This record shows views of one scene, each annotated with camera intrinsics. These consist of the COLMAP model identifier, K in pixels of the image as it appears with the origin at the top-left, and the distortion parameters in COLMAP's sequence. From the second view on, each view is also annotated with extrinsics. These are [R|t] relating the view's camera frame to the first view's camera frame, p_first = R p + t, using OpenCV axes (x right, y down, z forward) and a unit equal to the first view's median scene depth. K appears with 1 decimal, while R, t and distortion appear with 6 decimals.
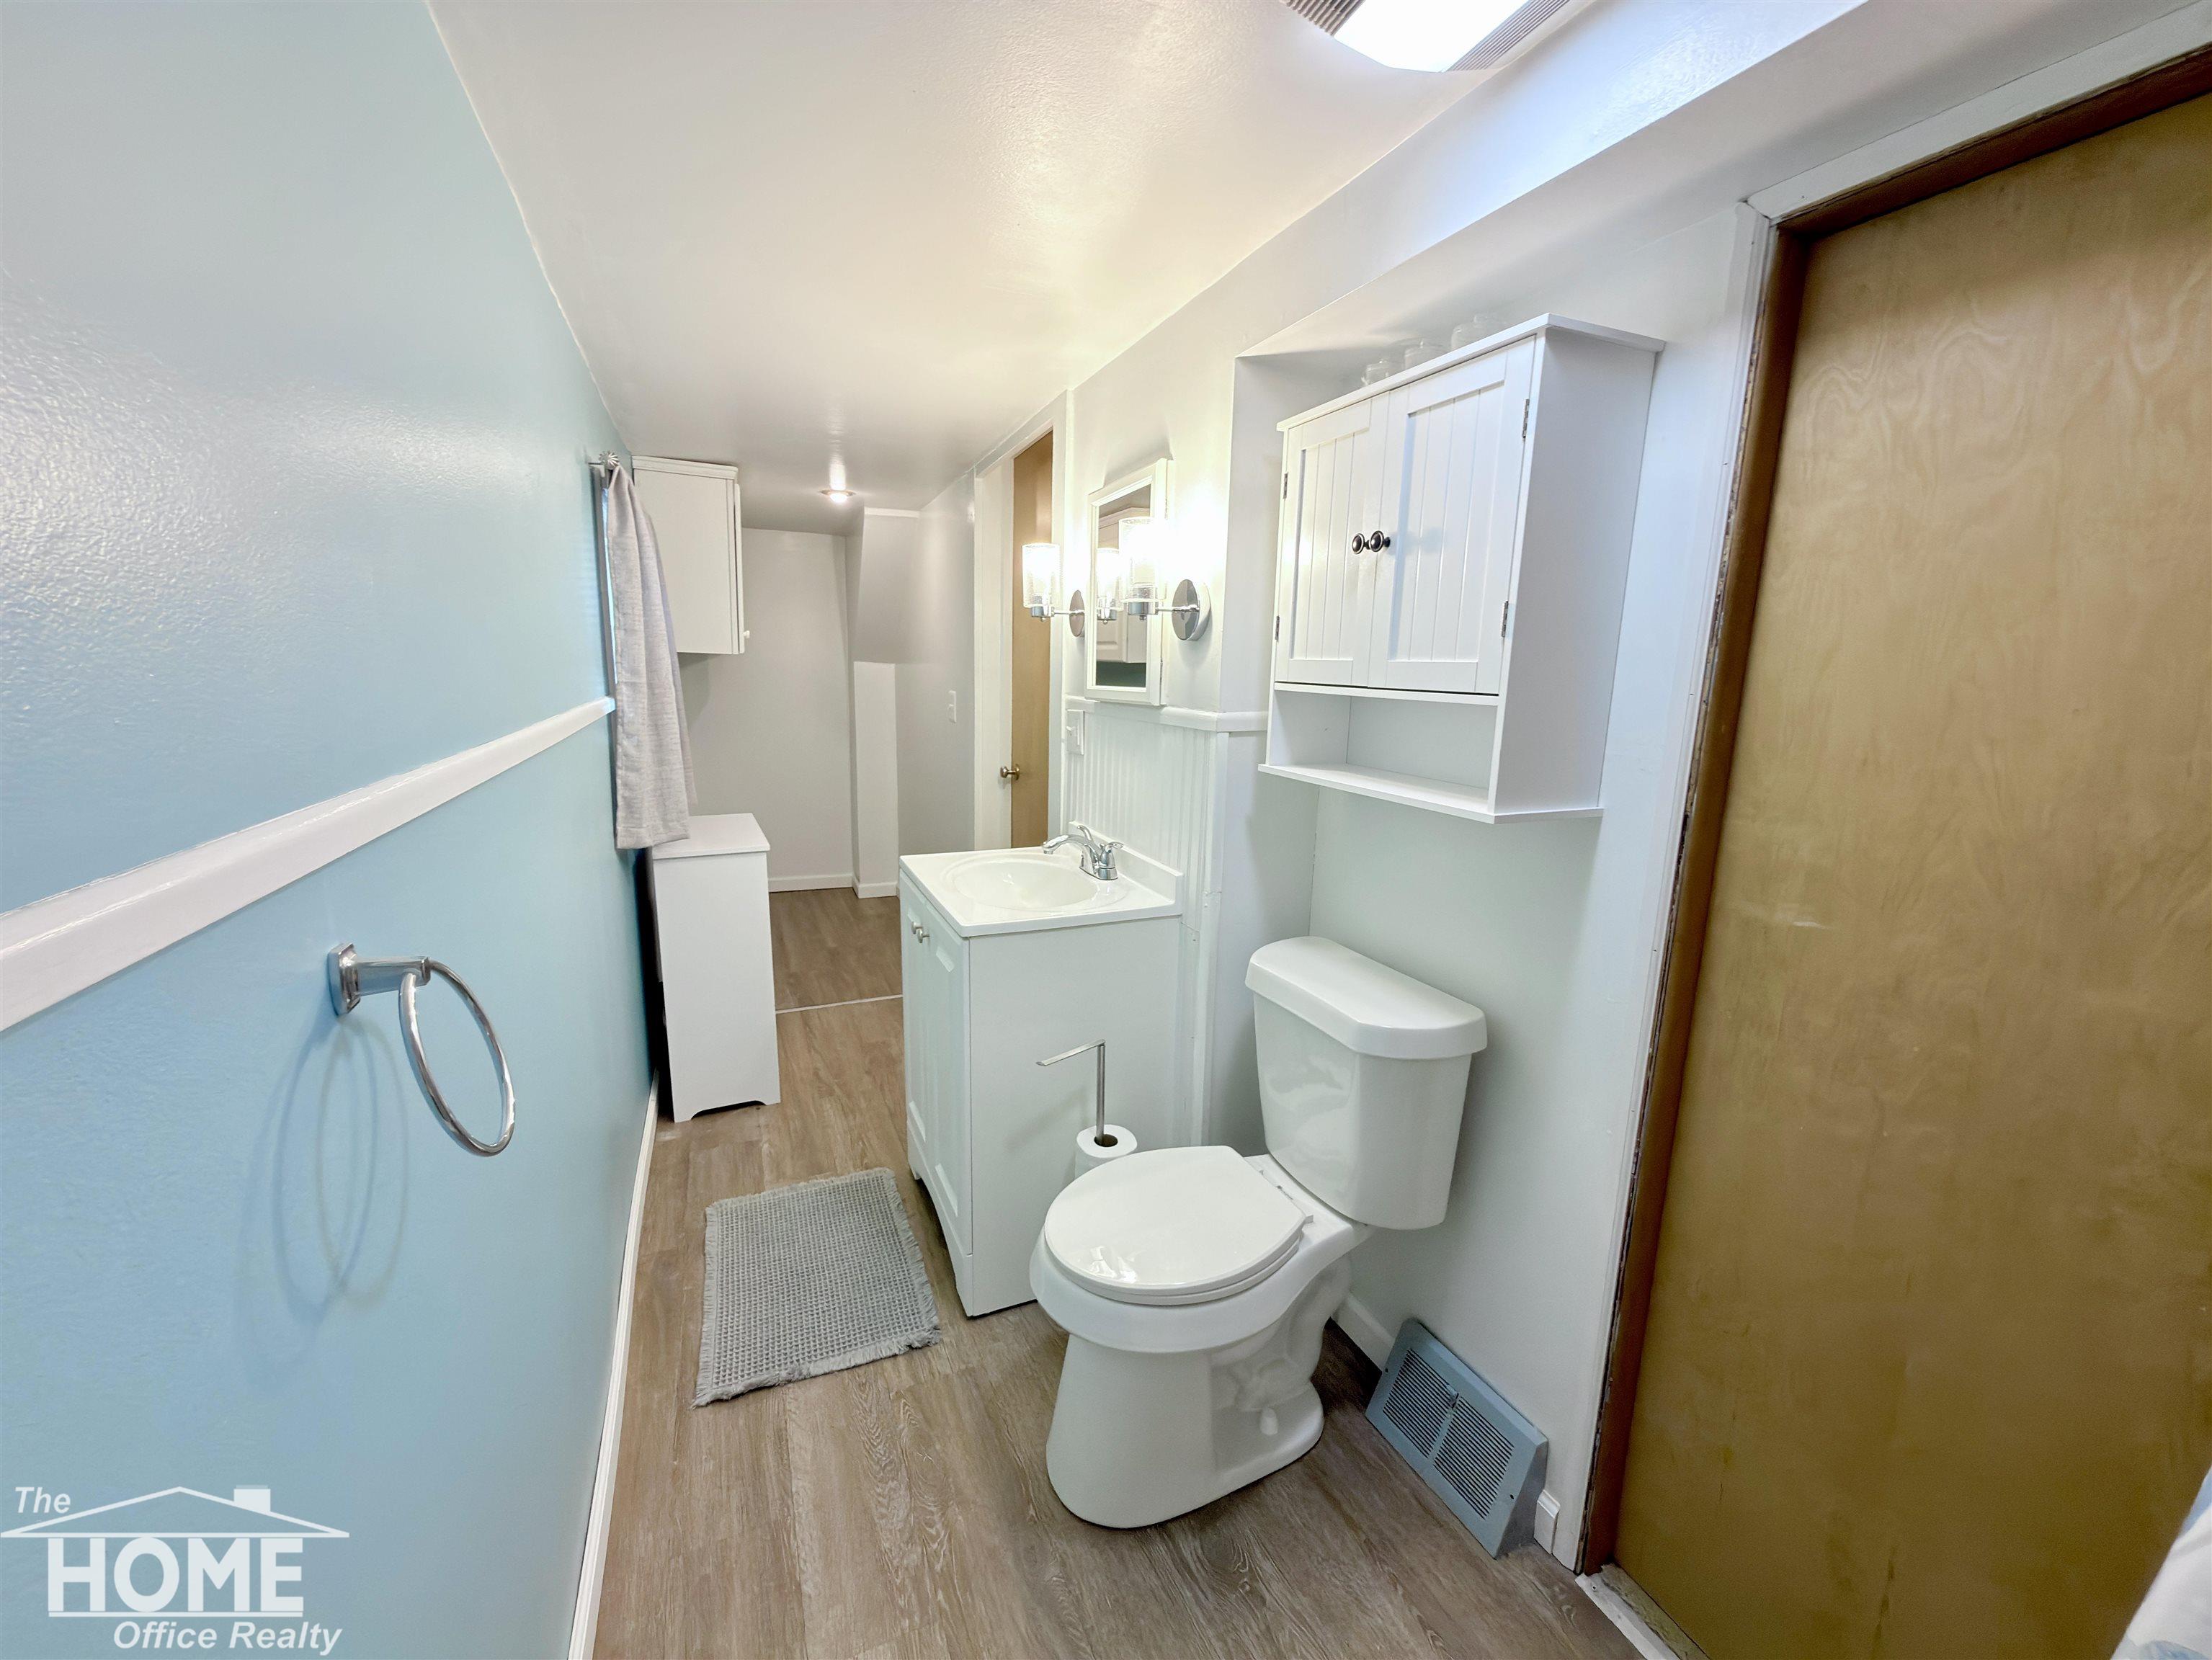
lens RADIAL K [[877.6, 0, 1100.3], [0, 877.6, 826.2], [0, 0, 1]] dist [-0.000504, 0.000136]
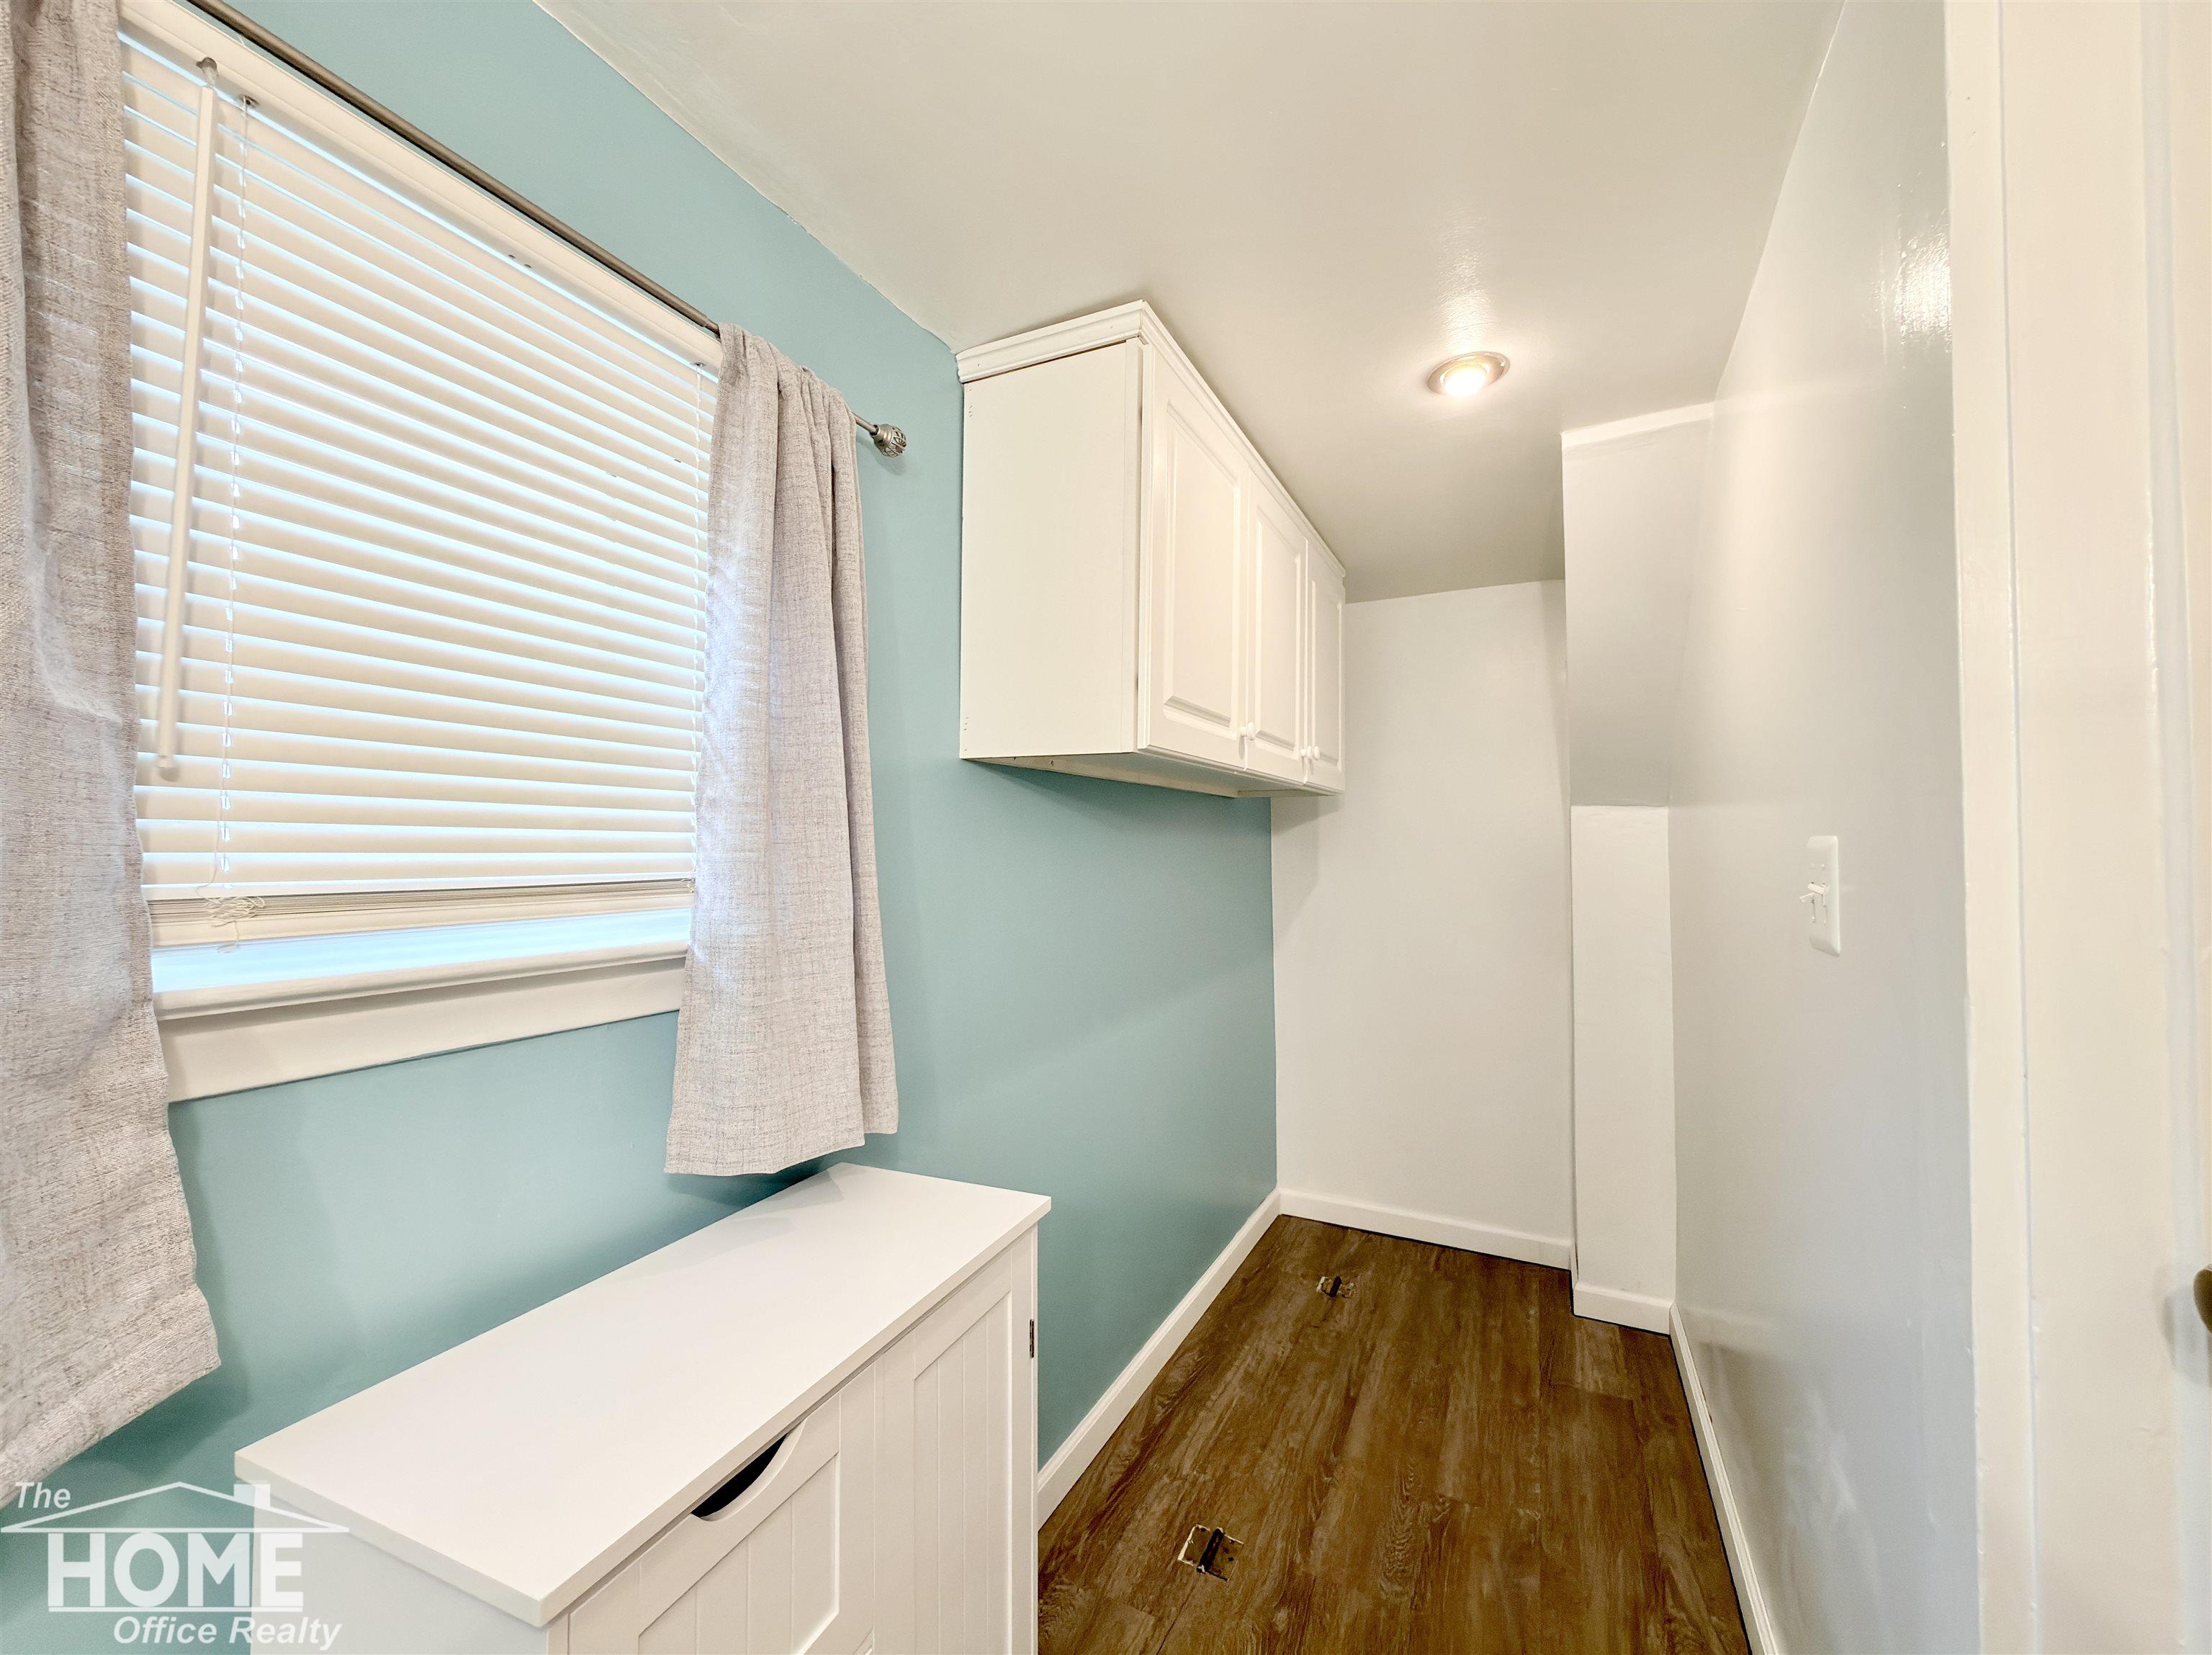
lens RADIAL K [[877.7, 0, 1110.1], [0, 877.7, 820.3], [0, 0, 1]] dist [-0.000504, 0.000136]
pose [[0.657778, -0.047851, -0.751691, -0.084407], [-0.126342, 0.976831, -0.172740, -0.063779], [0.742540, 0.208594, 0.636492, 0.512250]]
